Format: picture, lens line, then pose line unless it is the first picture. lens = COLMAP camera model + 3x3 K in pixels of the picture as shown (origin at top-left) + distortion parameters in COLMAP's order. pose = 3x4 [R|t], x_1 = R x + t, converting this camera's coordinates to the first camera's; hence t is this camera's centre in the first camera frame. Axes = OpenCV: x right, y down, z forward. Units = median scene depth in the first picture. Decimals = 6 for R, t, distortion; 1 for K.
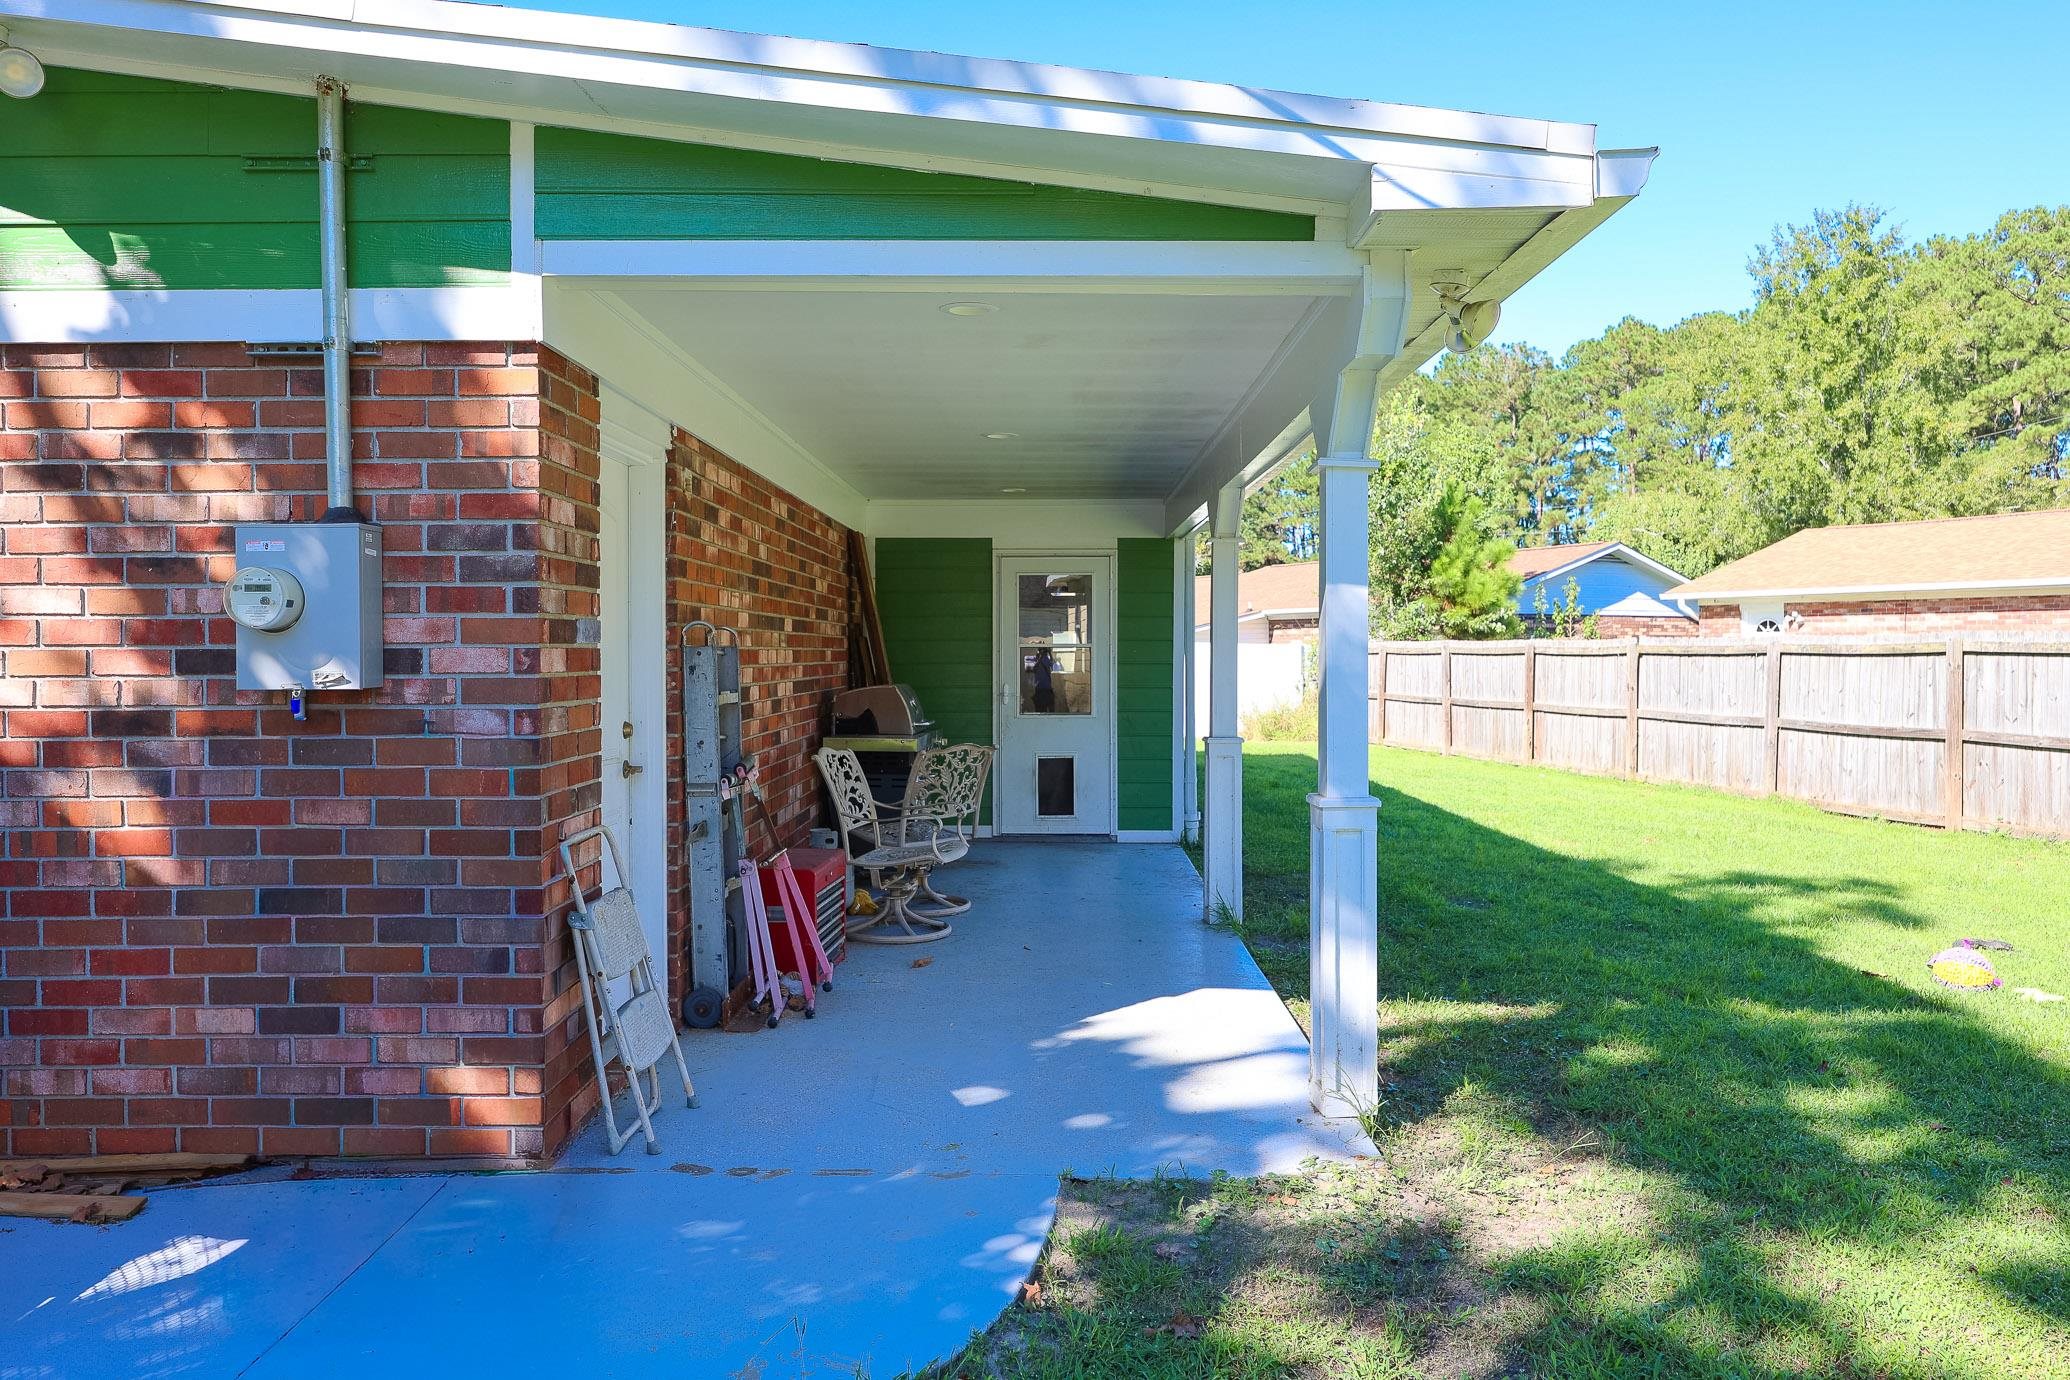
lens RADIAL K [[1472.7, 0, 1036.7], [0, 1472.7, 689.0], [0, 0, 1]] dist [-0.007846, -0.003237]
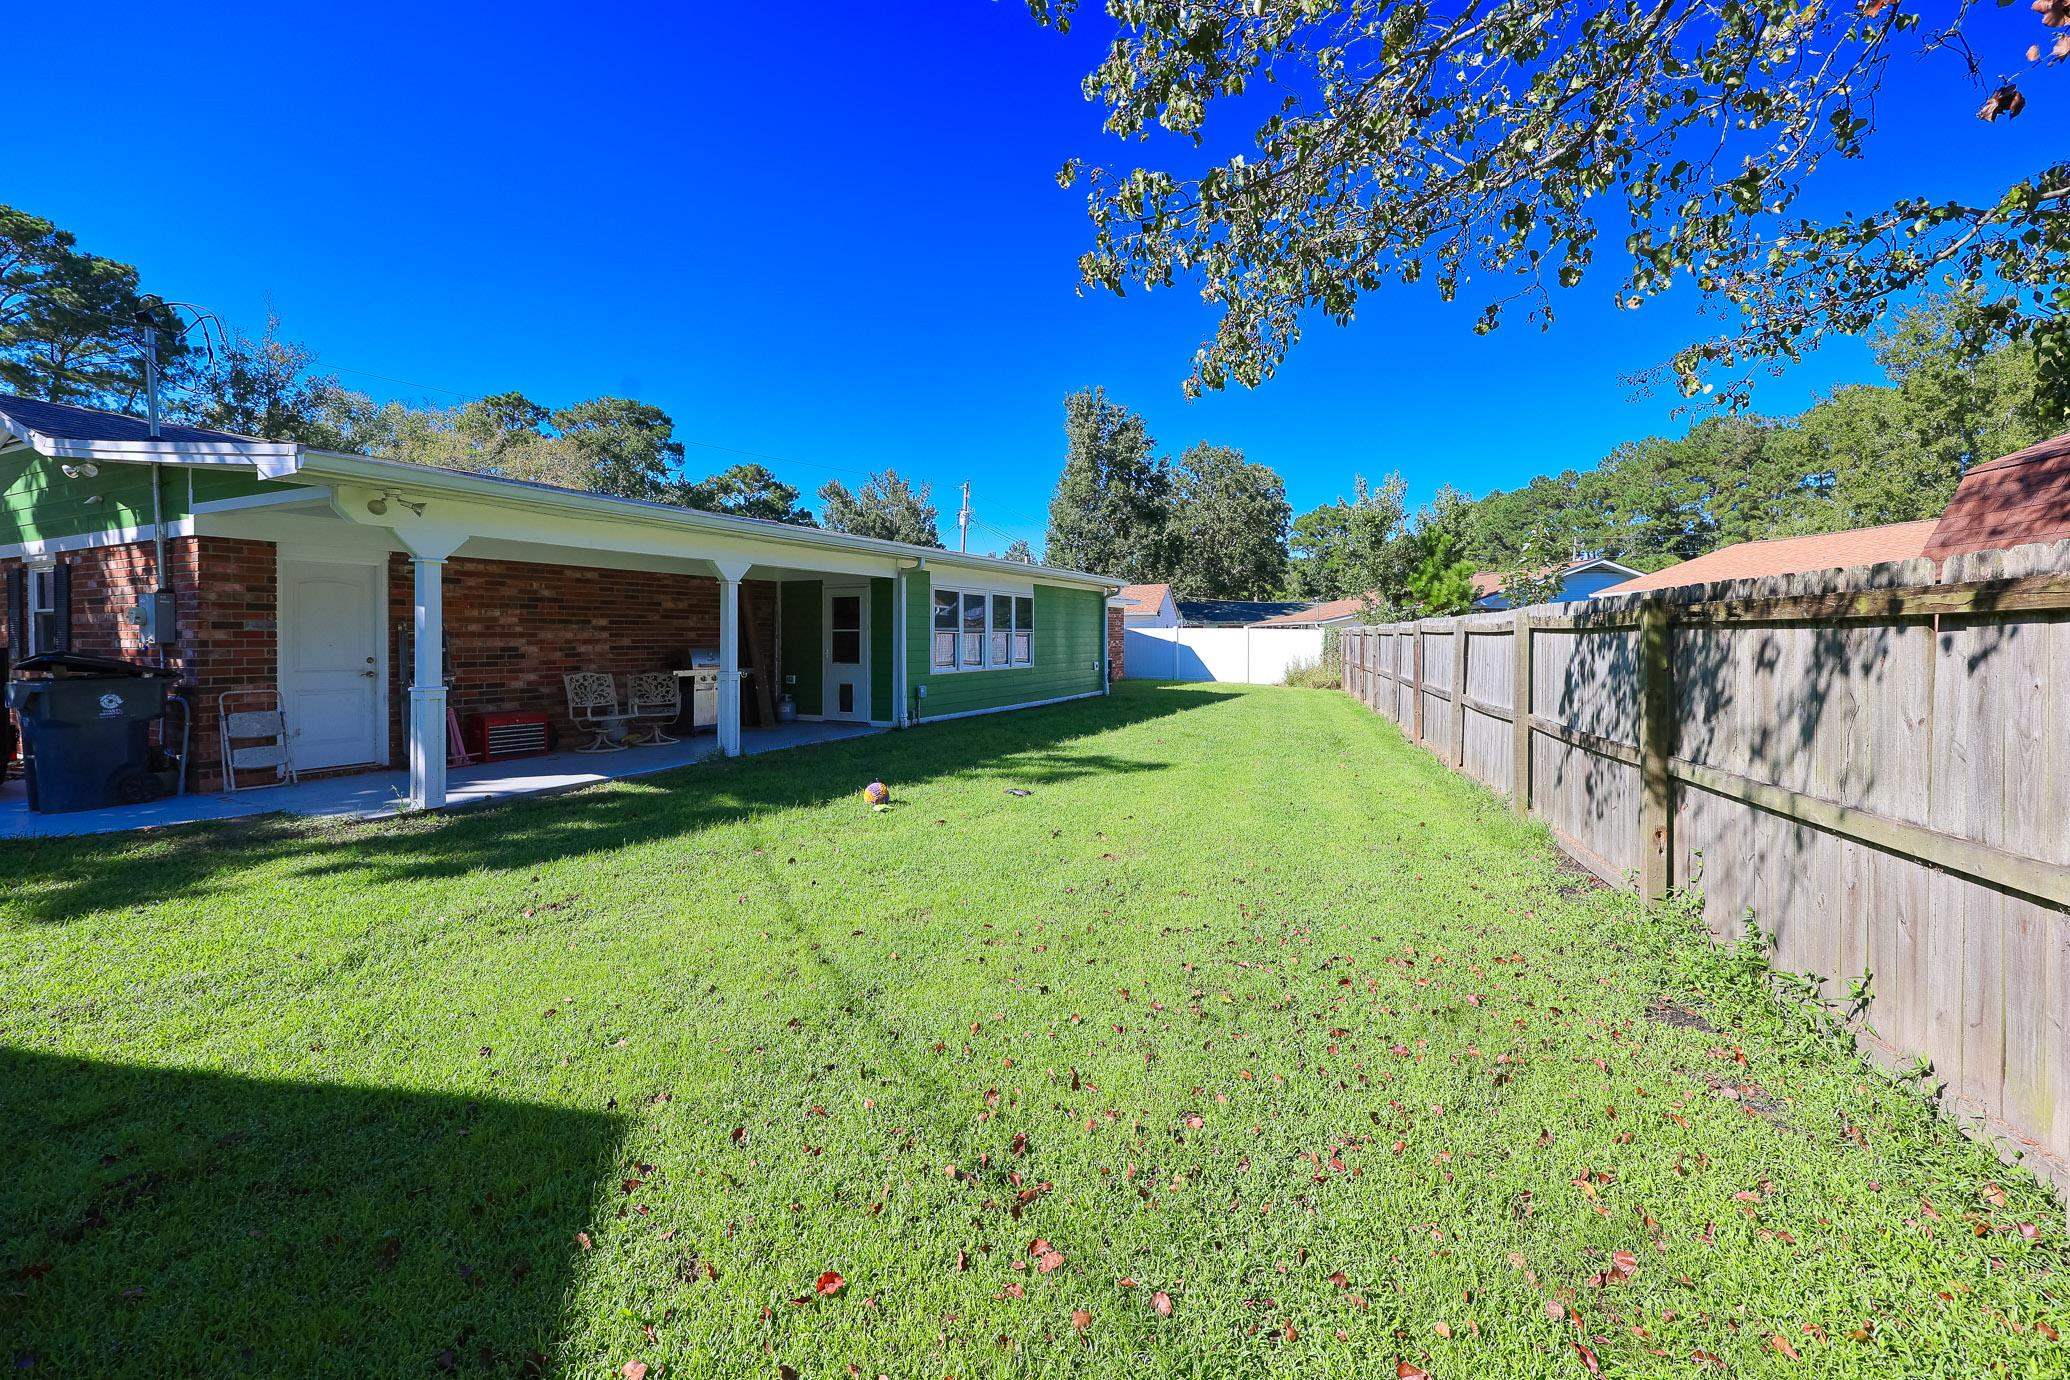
lens RADIAL K [[841.8, 0, 1064.1], [0, 841.8, 643.1], [0, 0, 1]] dist [0.000737, 0.000316]
pose [[0.906680, 0.001111, -0.421817, 0.794798], [-0.008439, 0.999844, -0.015506, 0.004334], [0.421734, 0.017619, 0.906549, 0.049481]]
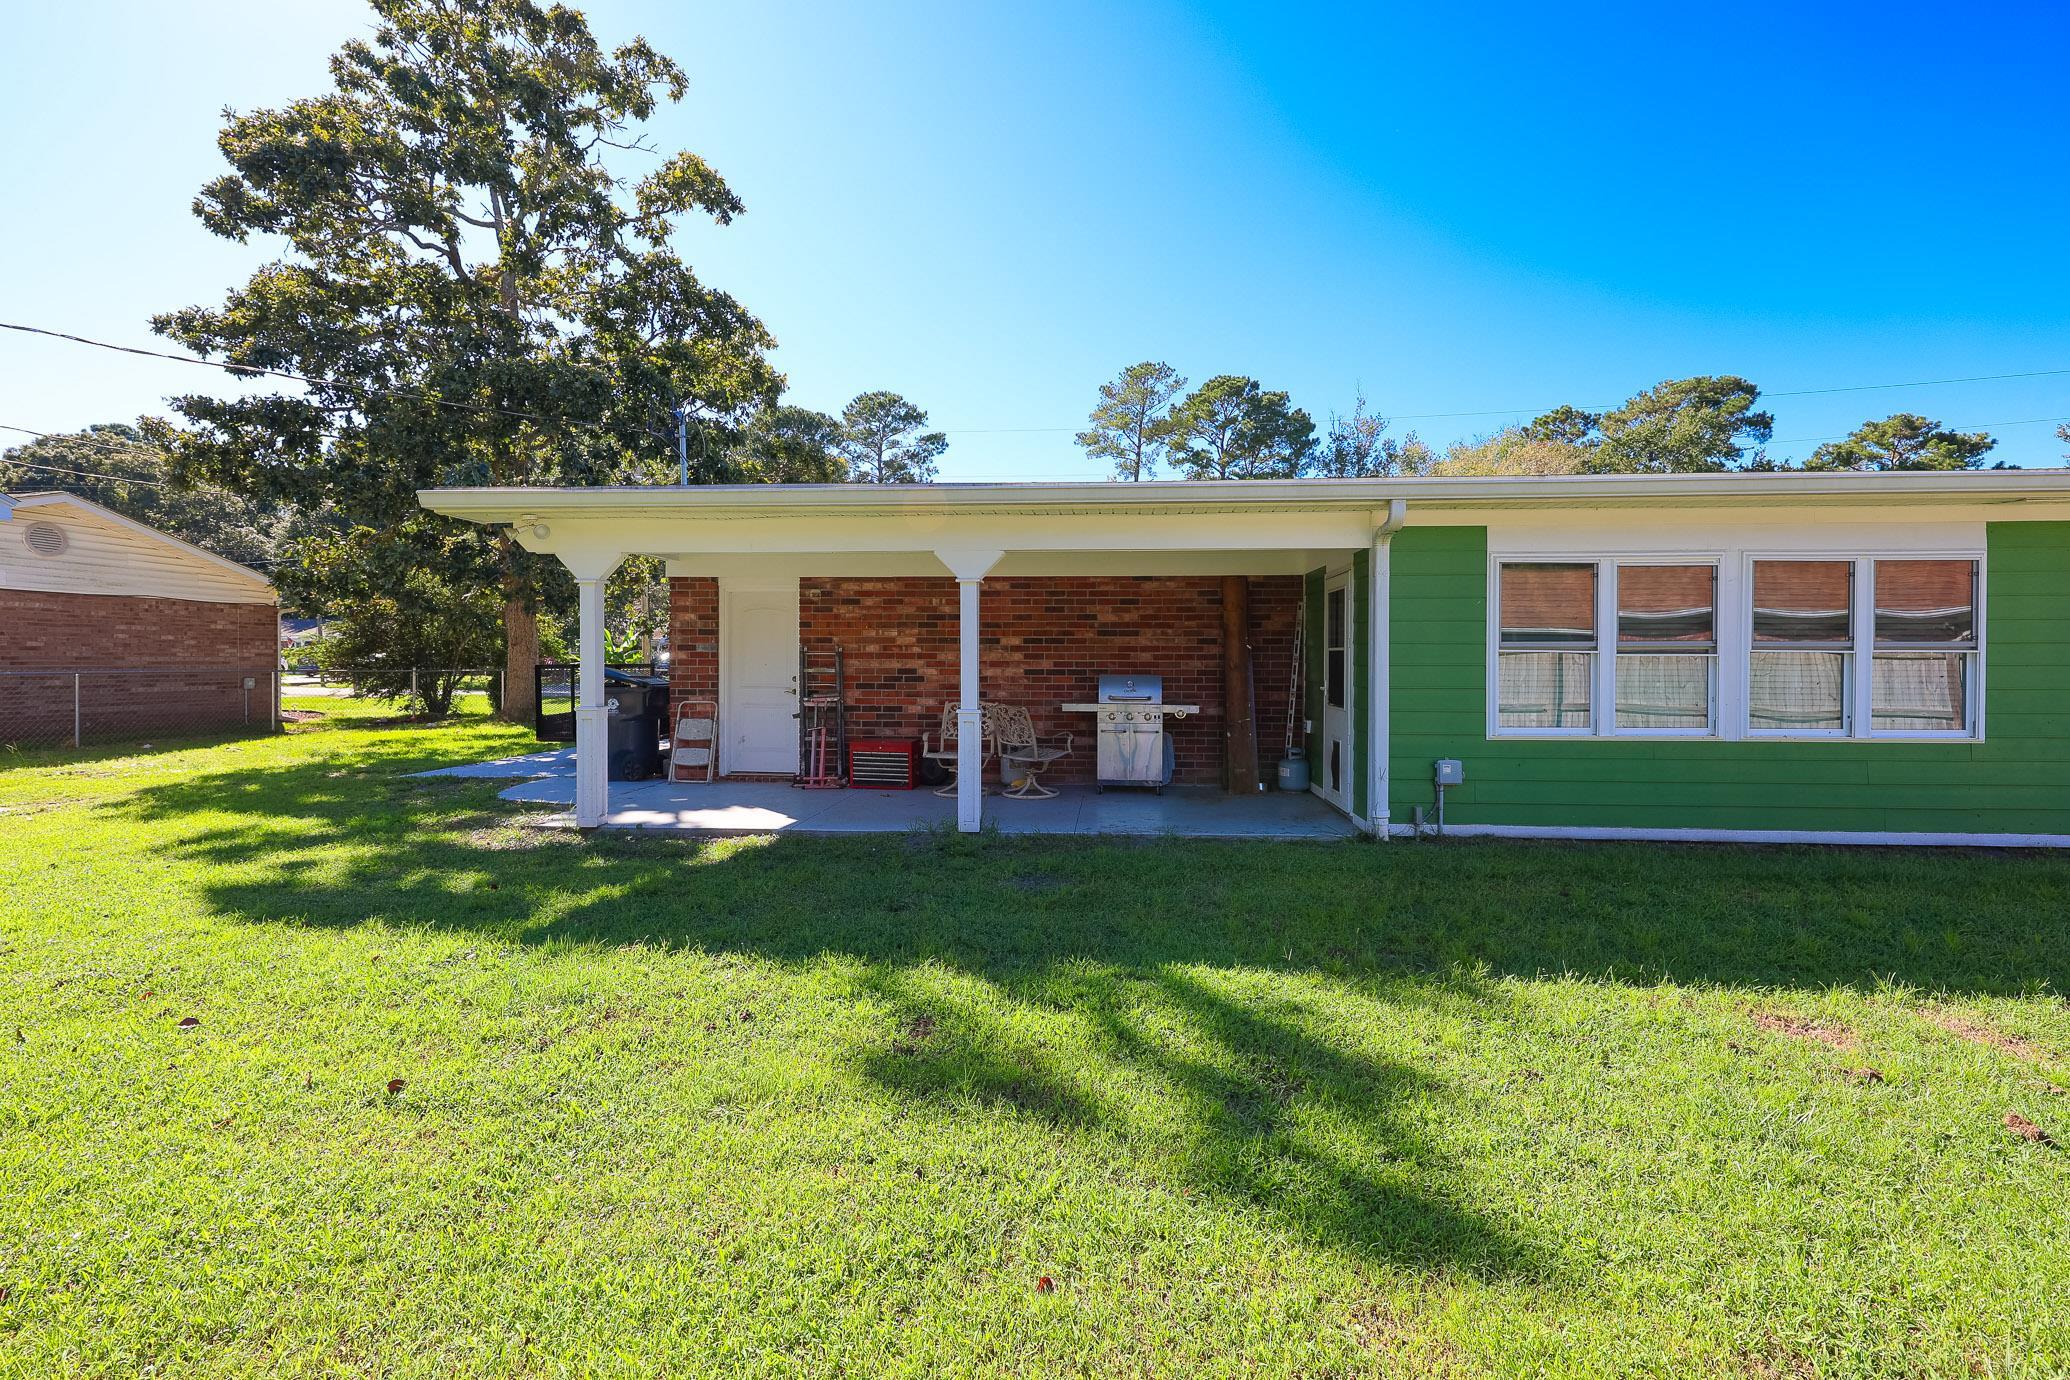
lens RADIAL K [[841.8, 0, 1039.9], [0, 841.8, 669.5], [0, 0, 1]] dist [0.000737, 0.000316]
pose [[-0.061477, 0.012053, -0.998036, 0.712138], [-0.029220, 0.999477, 0.013871, -0.015679], [0.997681, 0.030016, -0.061092, 0.811732]]
